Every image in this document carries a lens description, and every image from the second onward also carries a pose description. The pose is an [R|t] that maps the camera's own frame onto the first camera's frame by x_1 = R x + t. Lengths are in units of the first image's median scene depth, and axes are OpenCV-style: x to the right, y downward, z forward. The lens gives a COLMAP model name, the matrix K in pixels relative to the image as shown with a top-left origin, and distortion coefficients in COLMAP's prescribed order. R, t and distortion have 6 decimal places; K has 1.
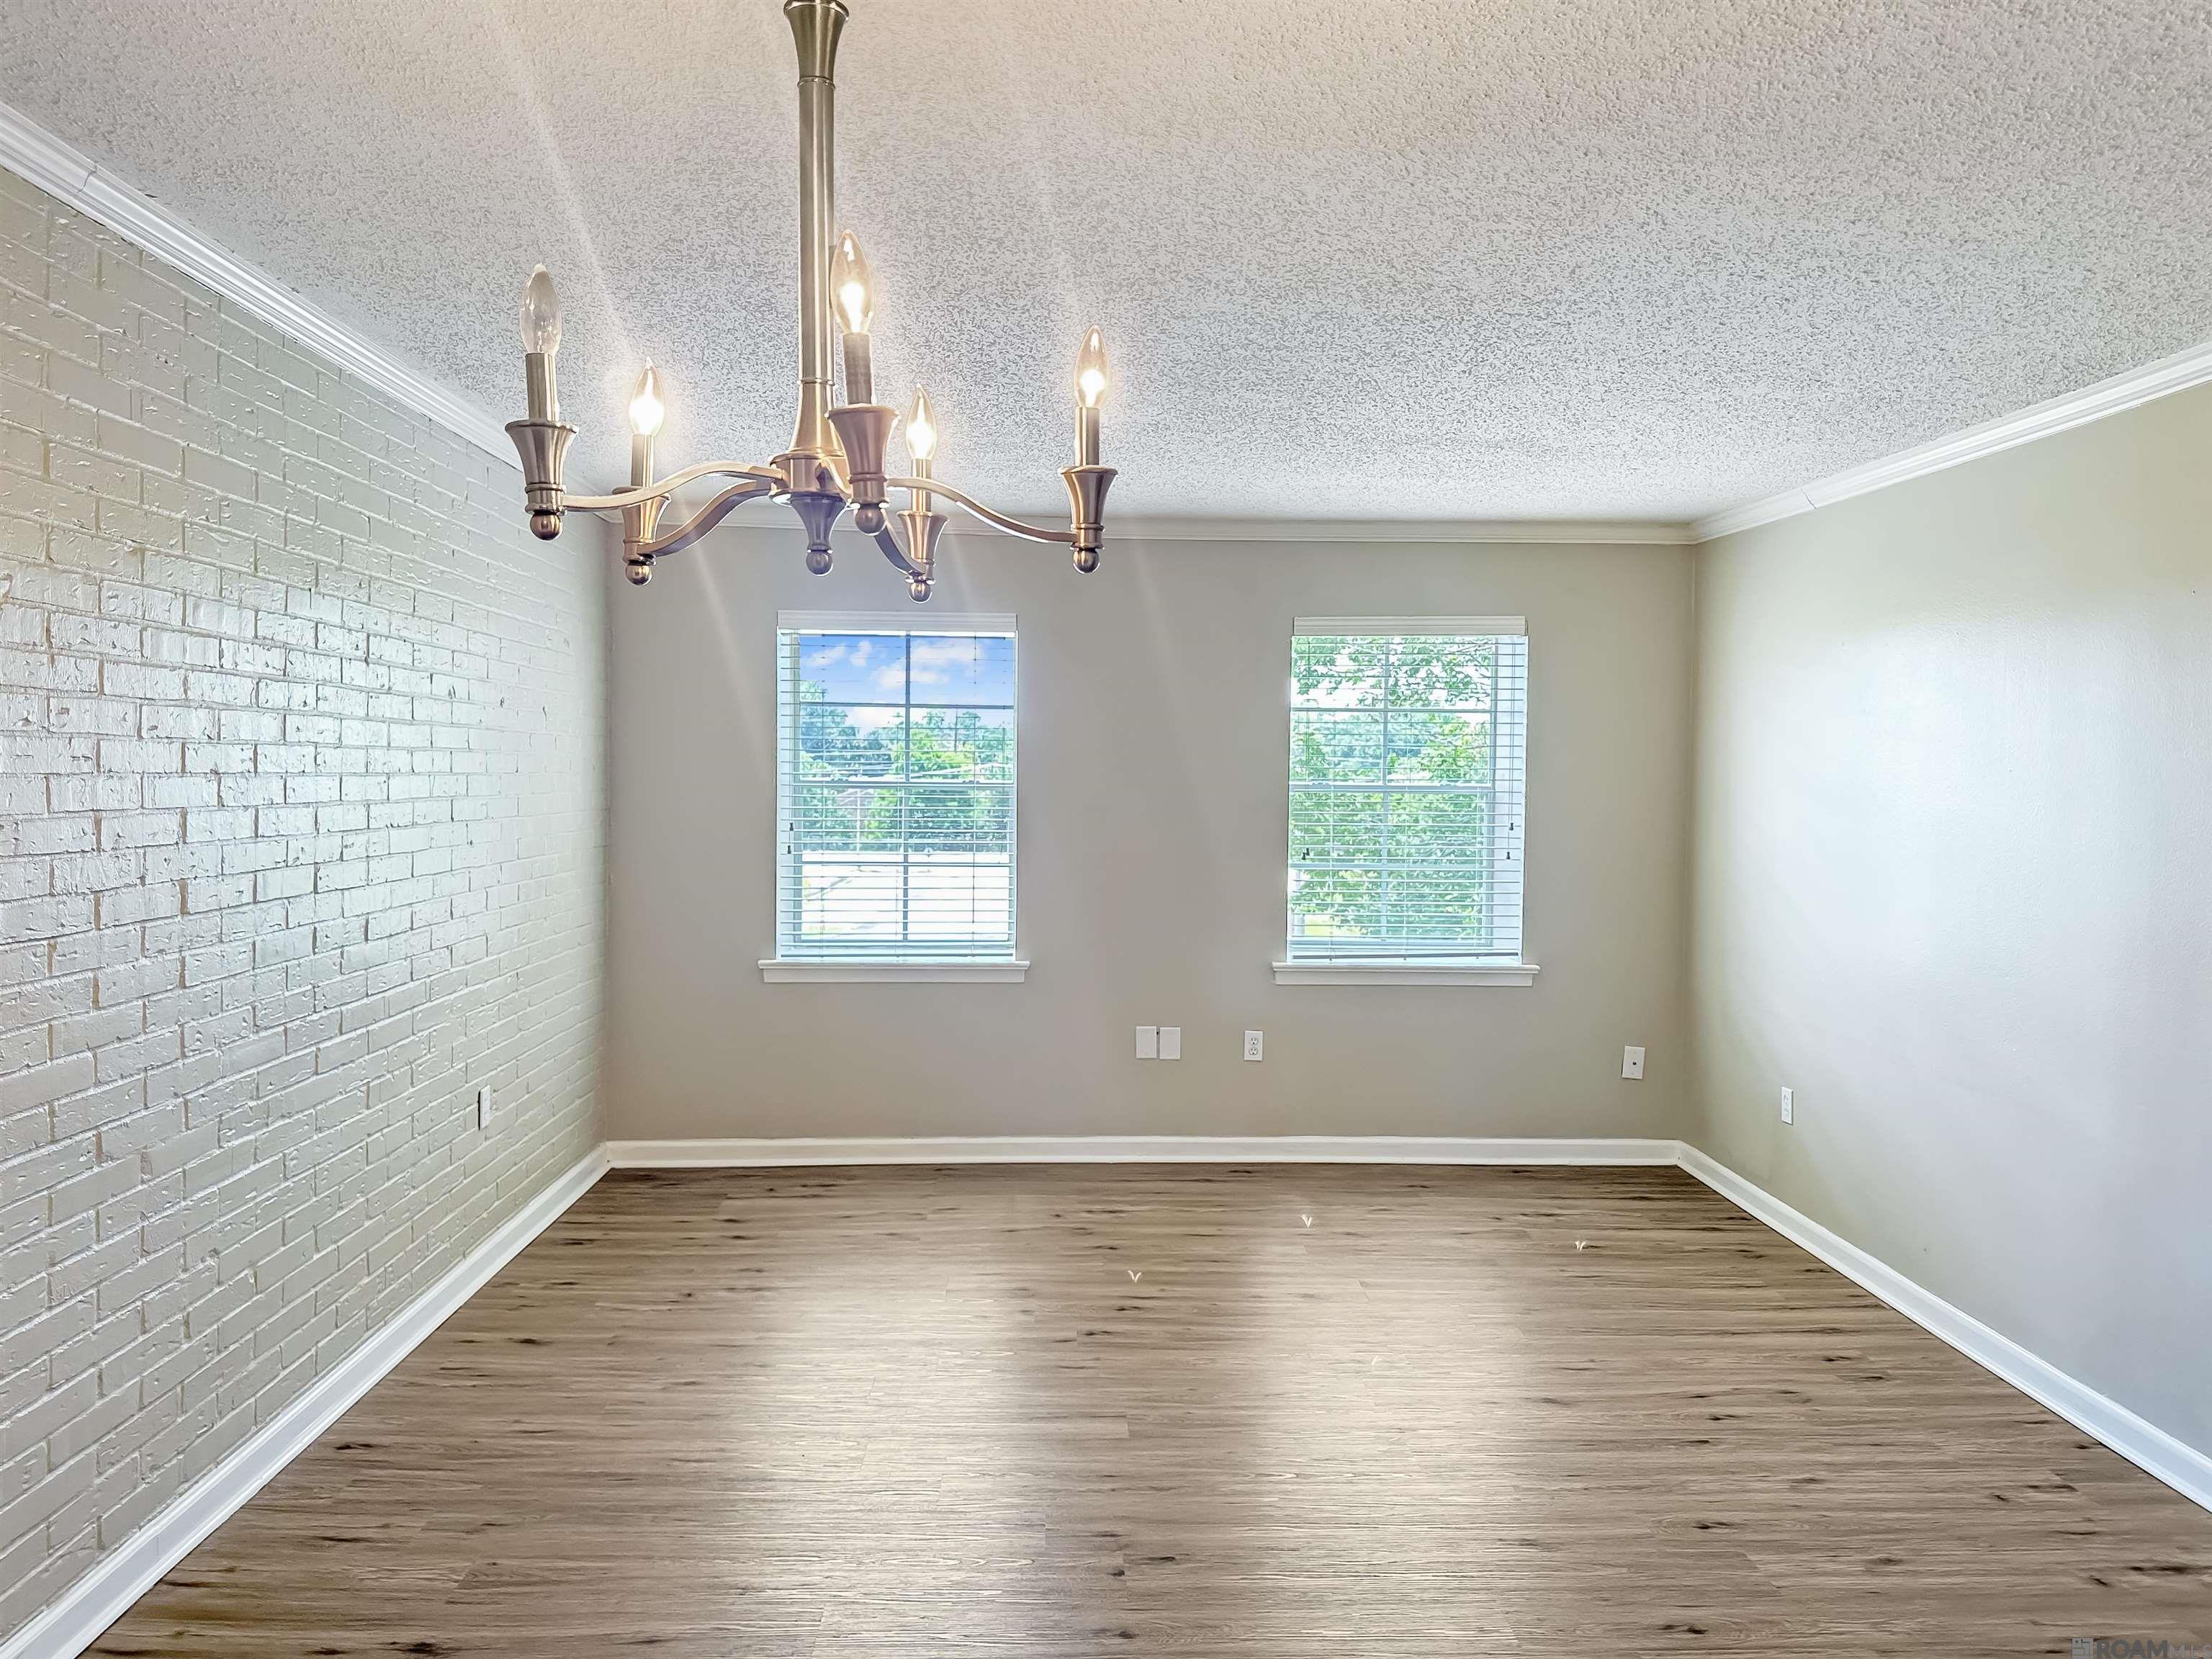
lens RADIAL K [[1561.2, 0, 1121.0], [0, 1561.2, 824.5], [0, 0, 1]] dist [0.026310, -0.047693]
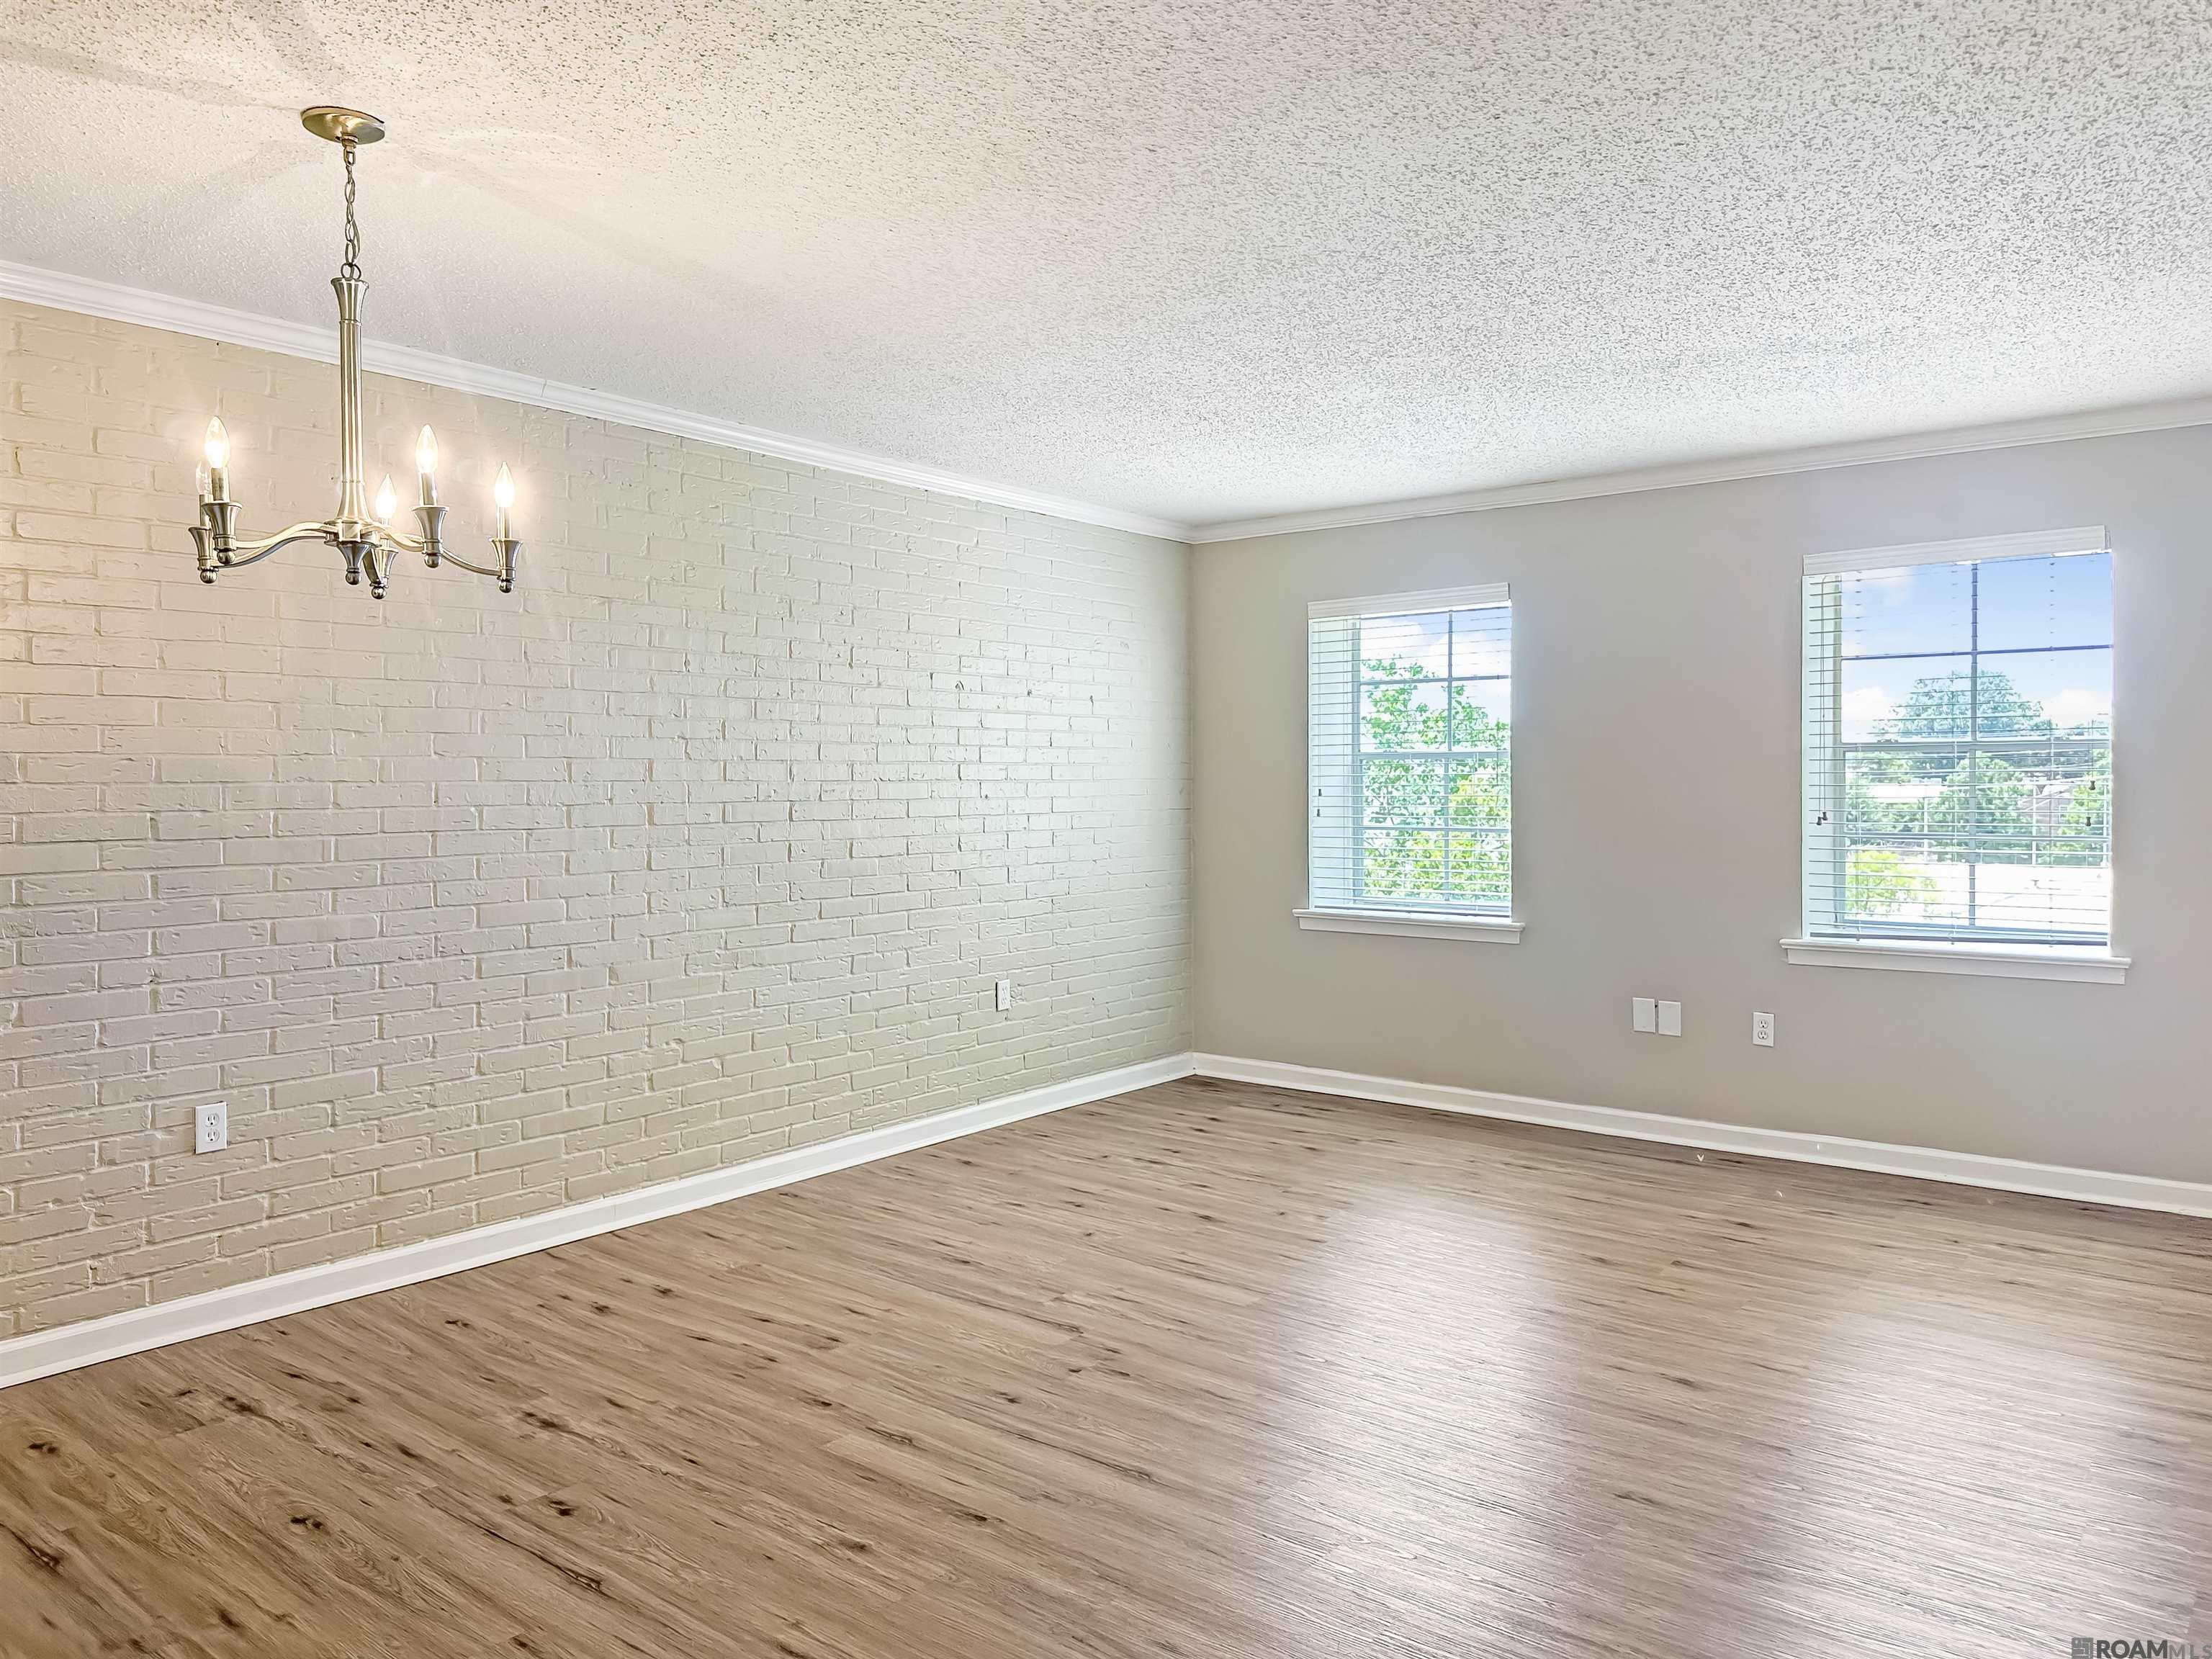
lens RADIAL K [[1561.2, 0, 1118.2], [0, 1561.2, 811.9], [0, 0, 1]] dist [0.026310, -0.047693]
pose [[0.758380, 0.000538, -0.651812, 0.750843], [-0.010665, 0.999876, -0.011583, 0.053093], [0.651725, 0.015736, 0.758292, 0.085993]]
